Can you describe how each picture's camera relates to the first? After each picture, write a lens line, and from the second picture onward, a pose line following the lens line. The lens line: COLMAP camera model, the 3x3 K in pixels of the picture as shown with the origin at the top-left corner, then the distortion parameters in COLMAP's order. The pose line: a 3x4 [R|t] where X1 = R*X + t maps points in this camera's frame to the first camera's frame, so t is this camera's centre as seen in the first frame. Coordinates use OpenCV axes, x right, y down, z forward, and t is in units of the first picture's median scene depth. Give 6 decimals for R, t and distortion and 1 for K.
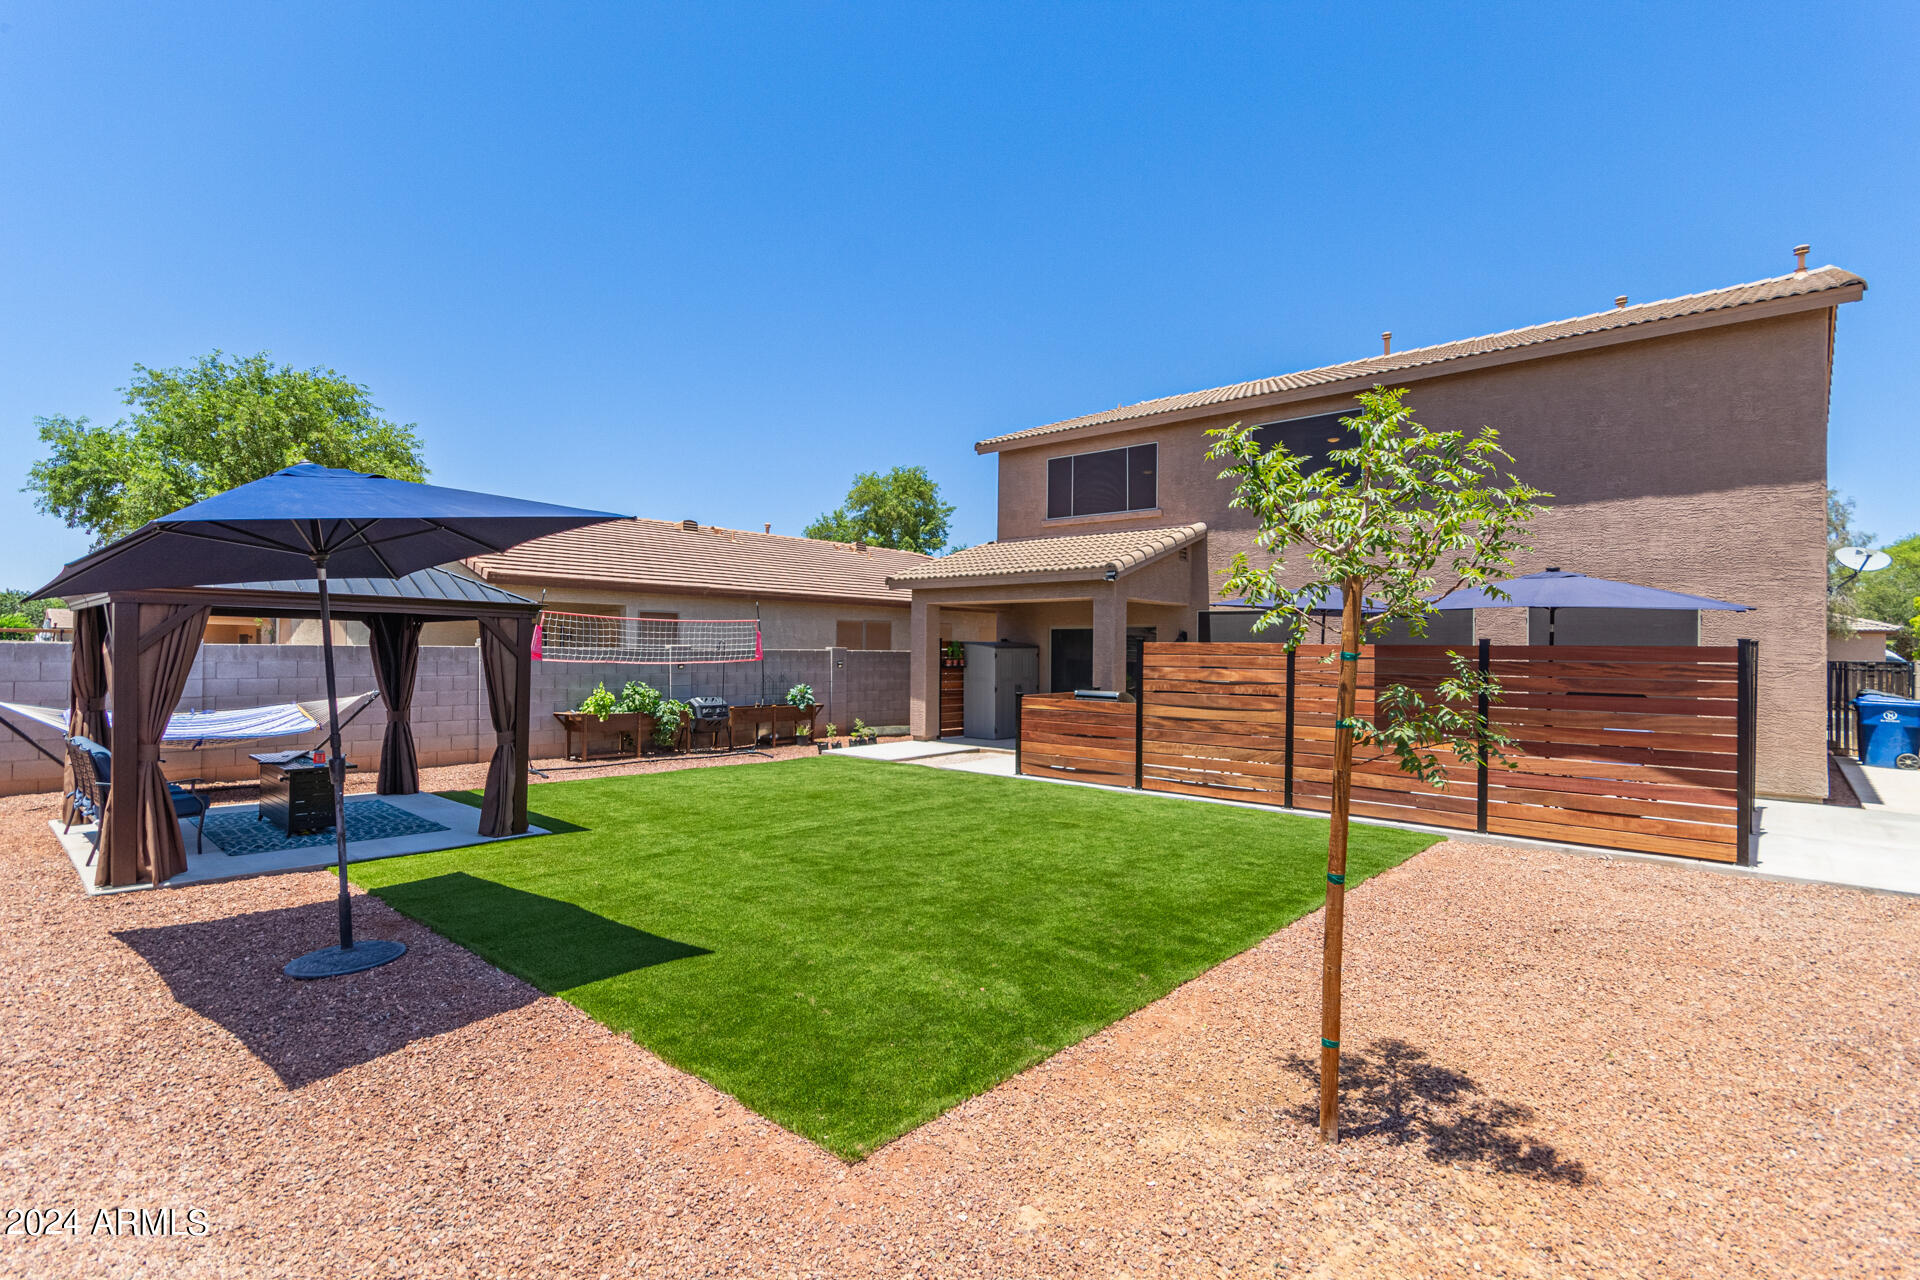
lens RADIAL K [[904.3, 0, 959.1], [0, 904.3, 641.2], [0, 0, 1]] dist [0.000538, -0.000955]
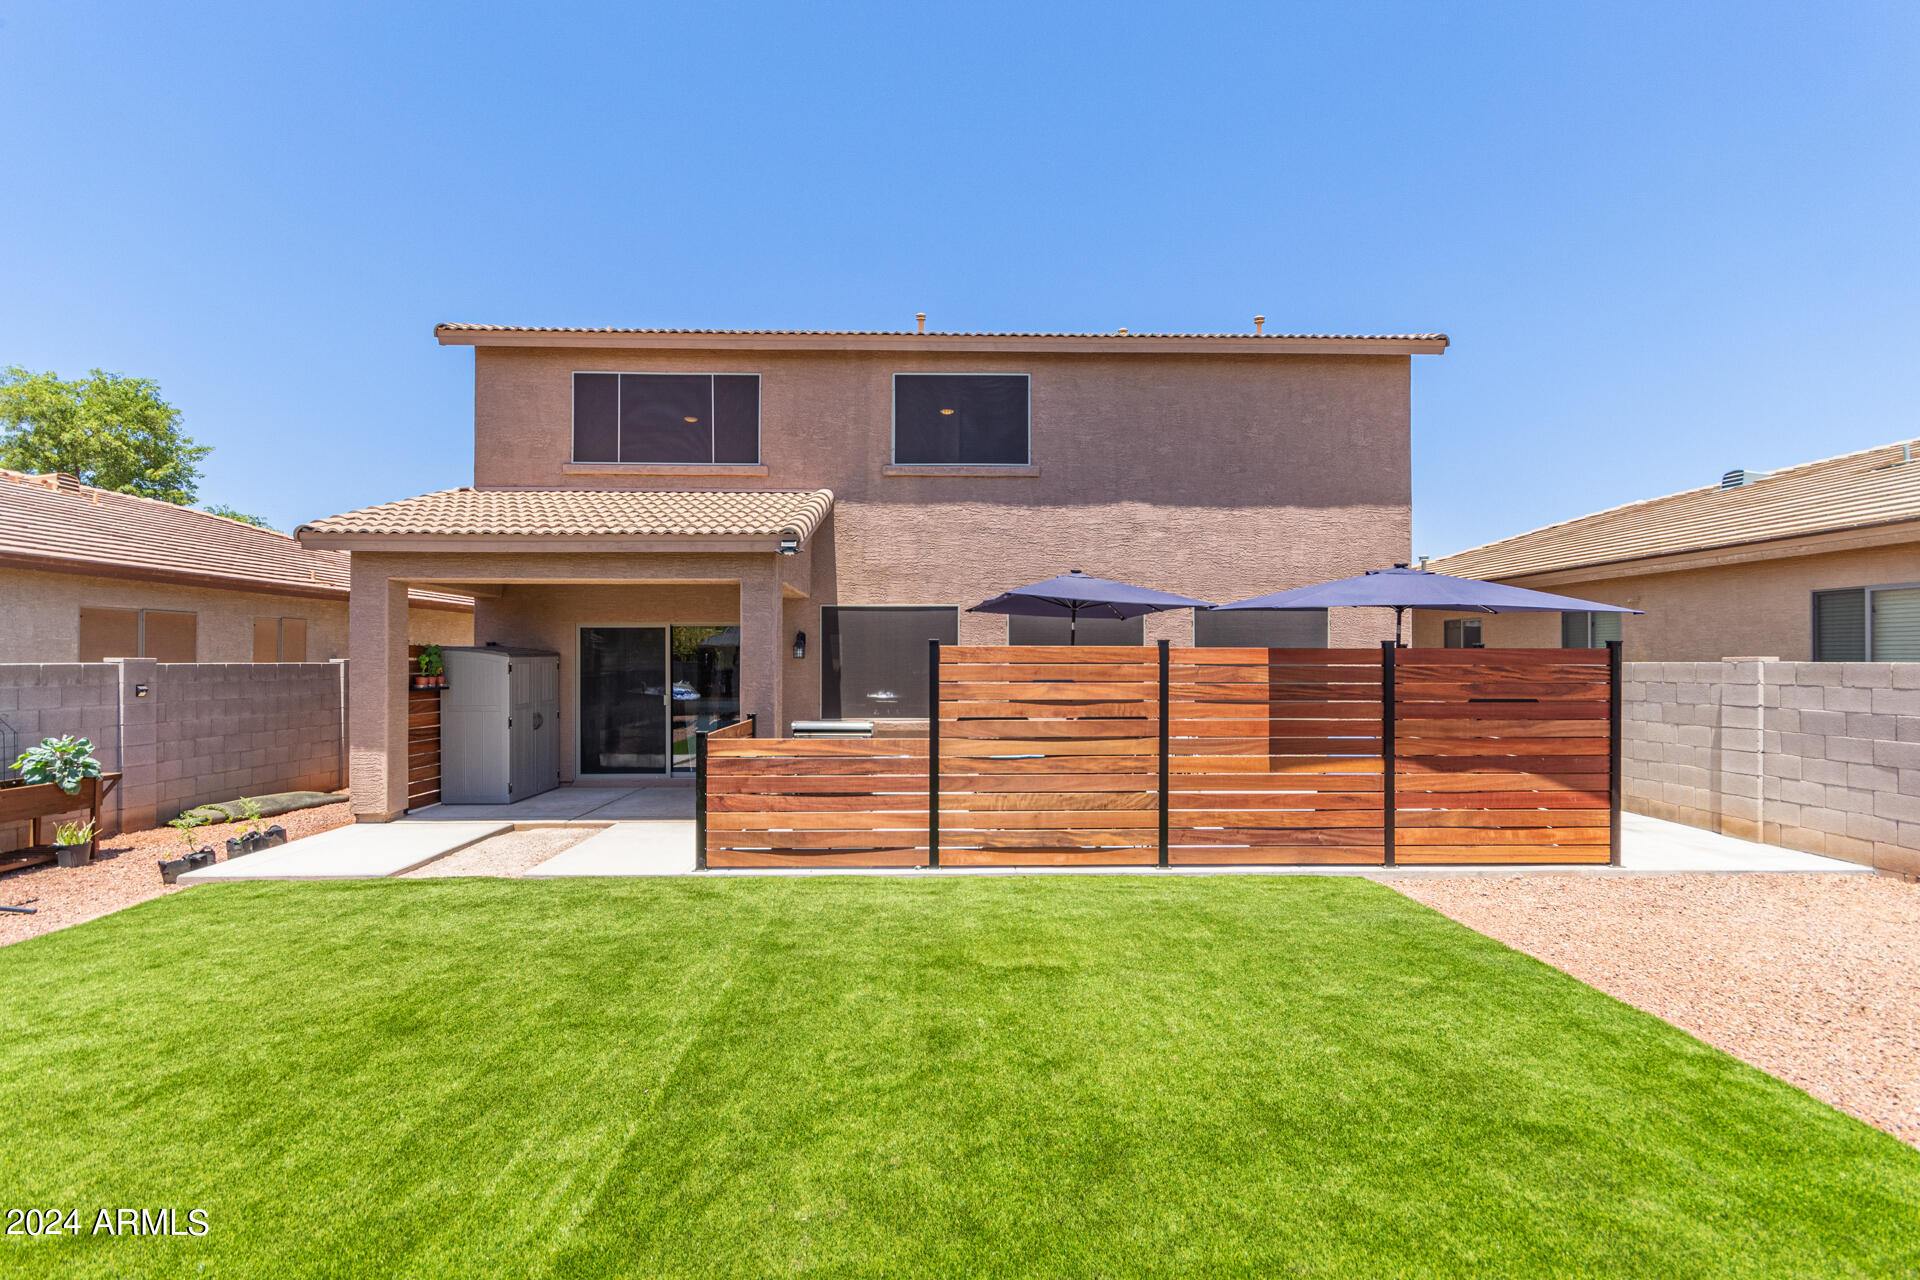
lens RADIAL K [[904.3, 0, 960.4], [0, 904.3, 652.5], [0, 0, 1]] dist [0.000538, -0.000955]
pose [[0.730530, -0.005140, 0.682861, -0.163662], [0.001394, 0.999981, 0.006036, 0.001687], [-0.682879, -0.003457, 0.730523, 0.349589]]
